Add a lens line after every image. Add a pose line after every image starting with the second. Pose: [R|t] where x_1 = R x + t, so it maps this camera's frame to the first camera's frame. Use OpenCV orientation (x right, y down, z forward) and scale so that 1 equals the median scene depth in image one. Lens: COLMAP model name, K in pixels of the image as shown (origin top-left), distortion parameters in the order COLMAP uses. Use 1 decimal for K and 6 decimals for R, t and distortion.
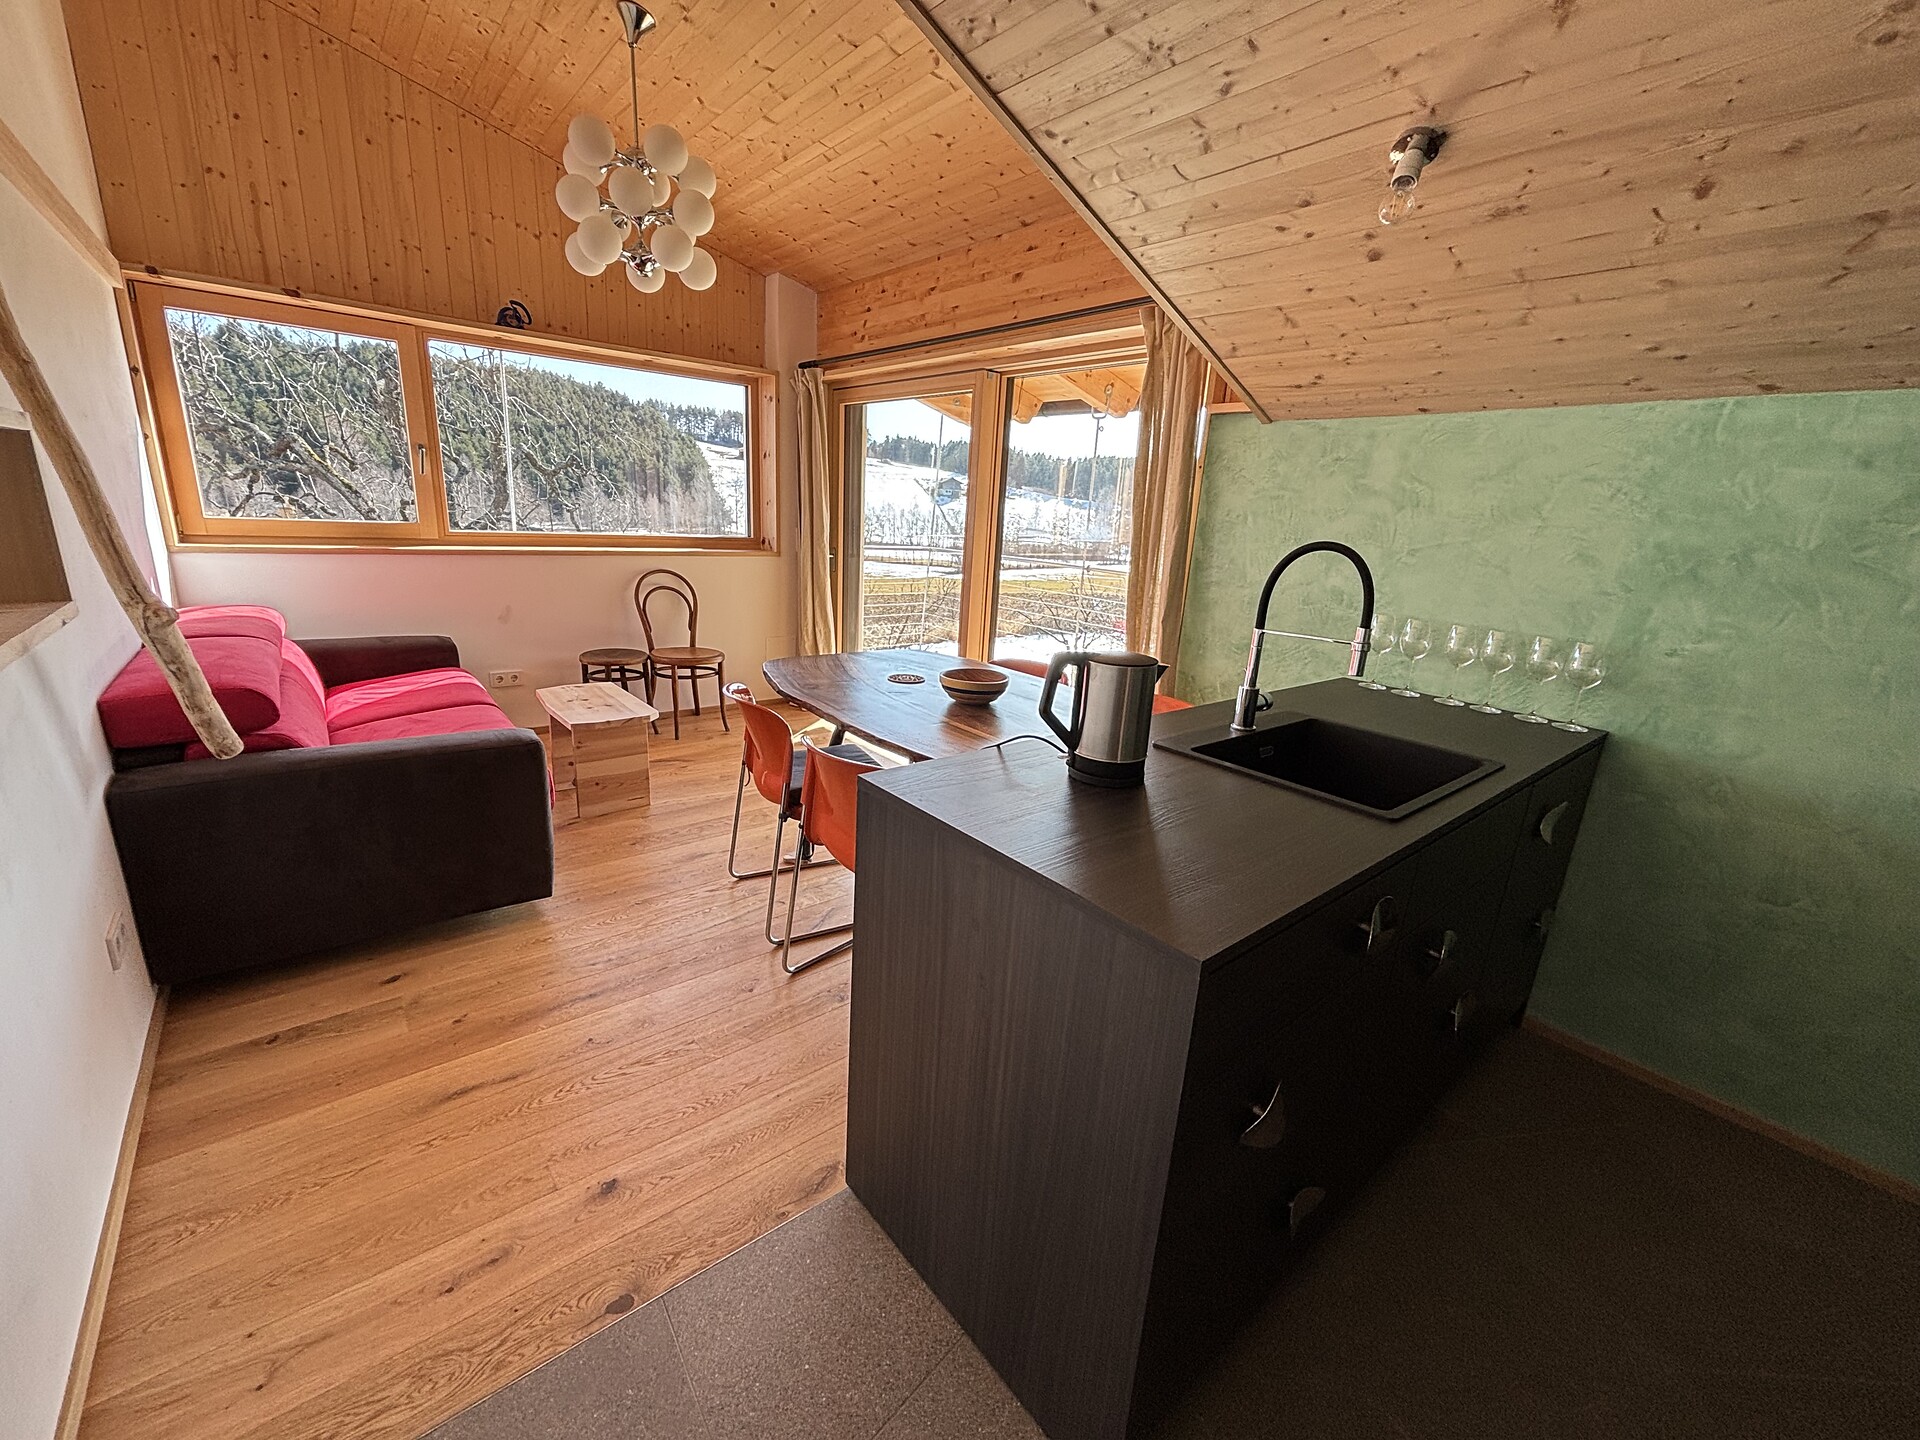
lens RADIAL K [[783.8, 0, 964.8], [0, 783.8, 721.3], [0, 0, 1]] dist [-0.003973, 0.001207]
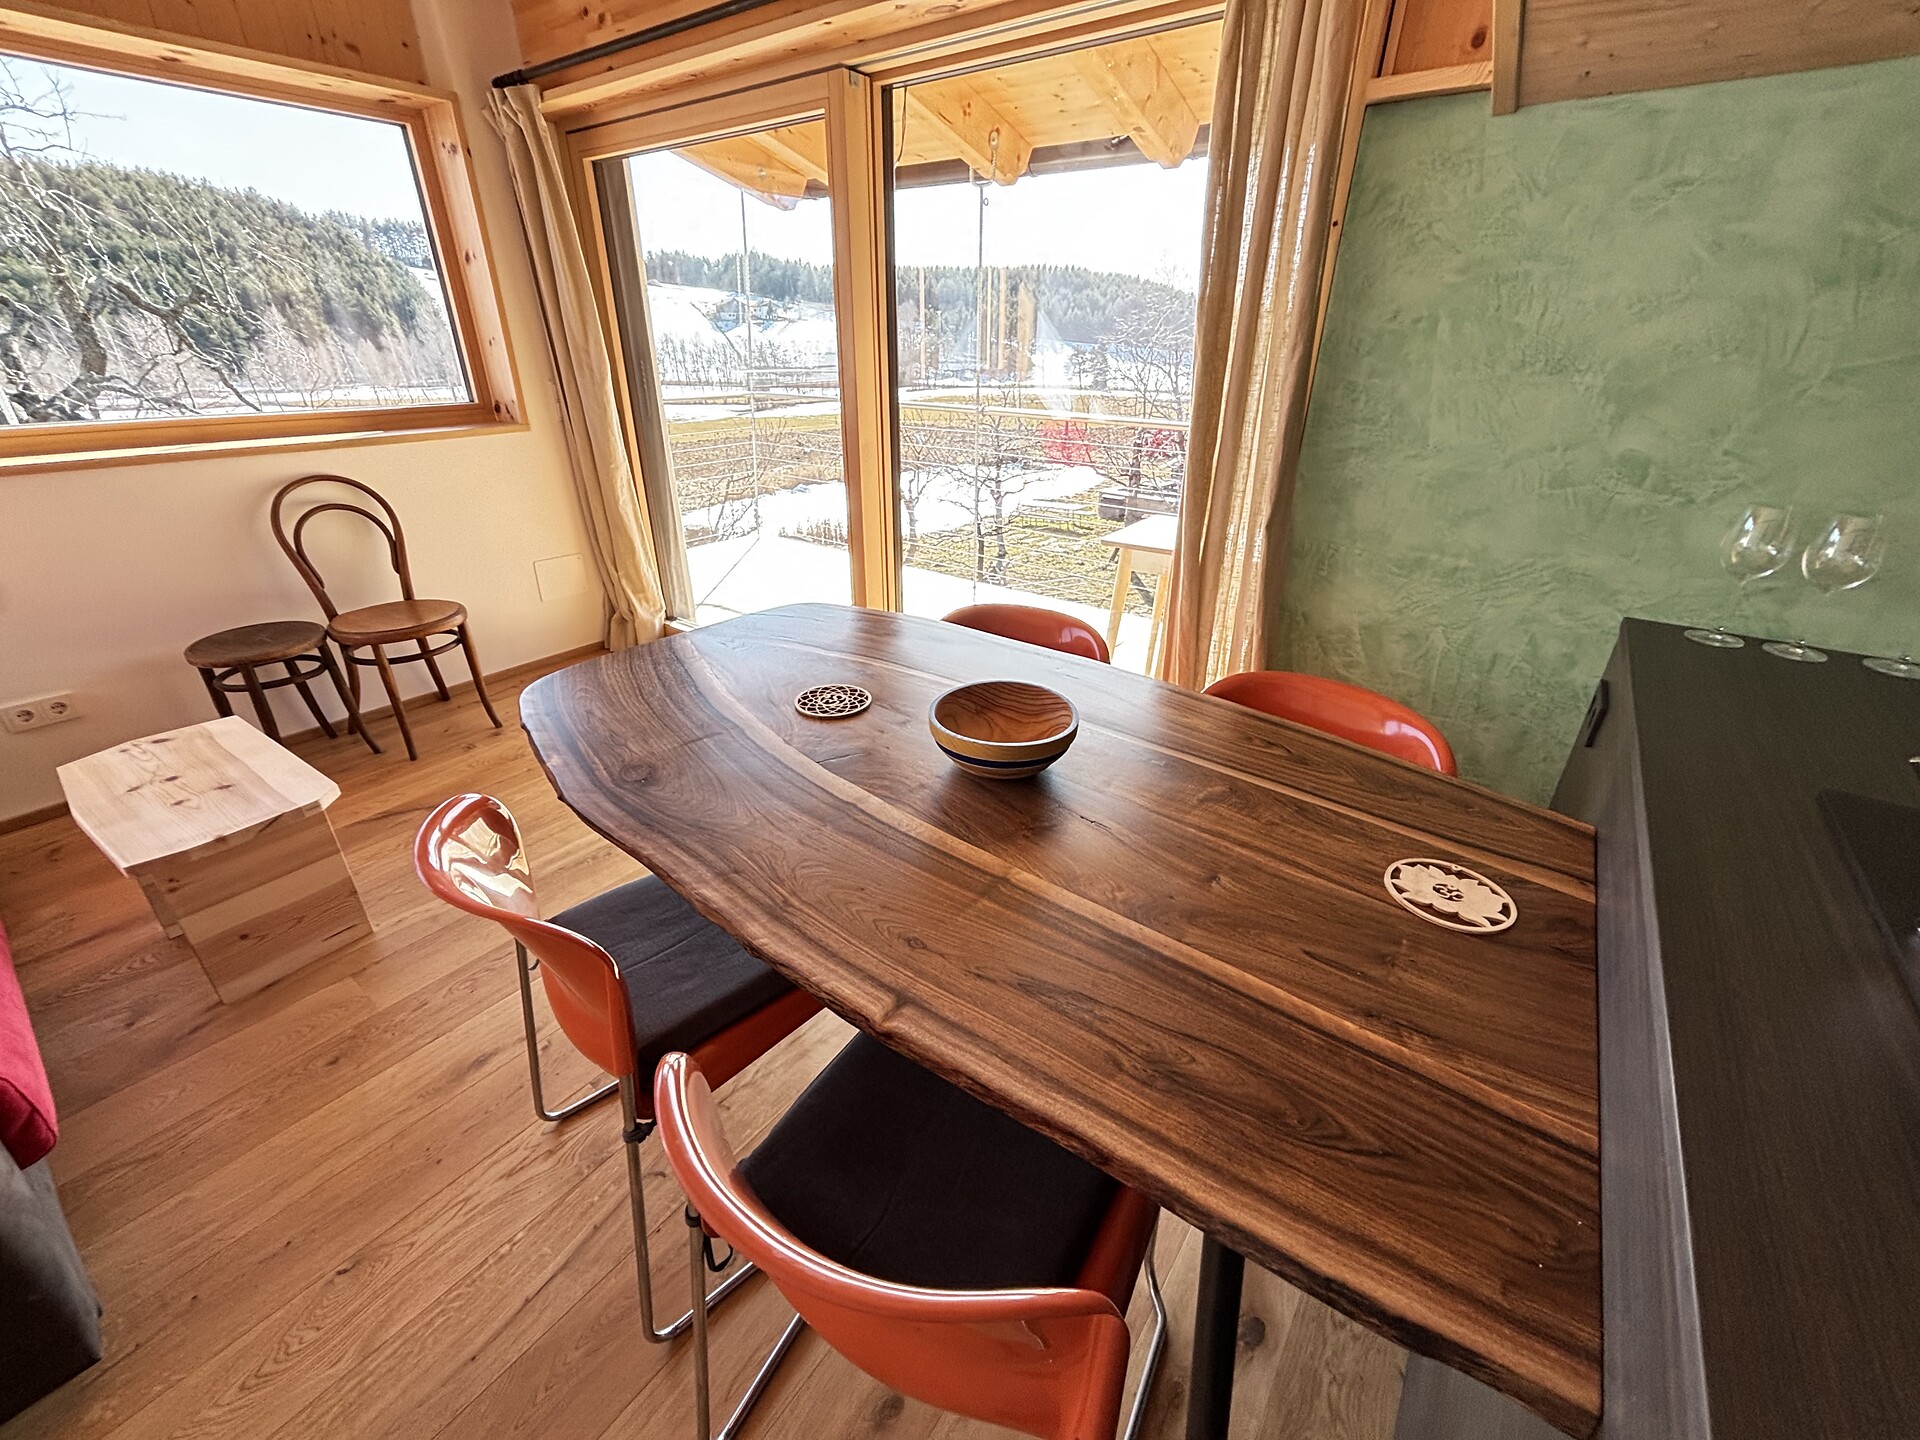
lens RADIAL K [[783.8, 0, 951.8], [0, 783.8, 714.1], [0, 0, 1]] dist [-0.003973, 0.001207]
pose [[0.972891, -0.144372, 0.180667, -0.058012], [0.107225, 0.973761, 0.200730, -0.087706], [-0.204907, -0.175916, 0.962843, 0.312934]]
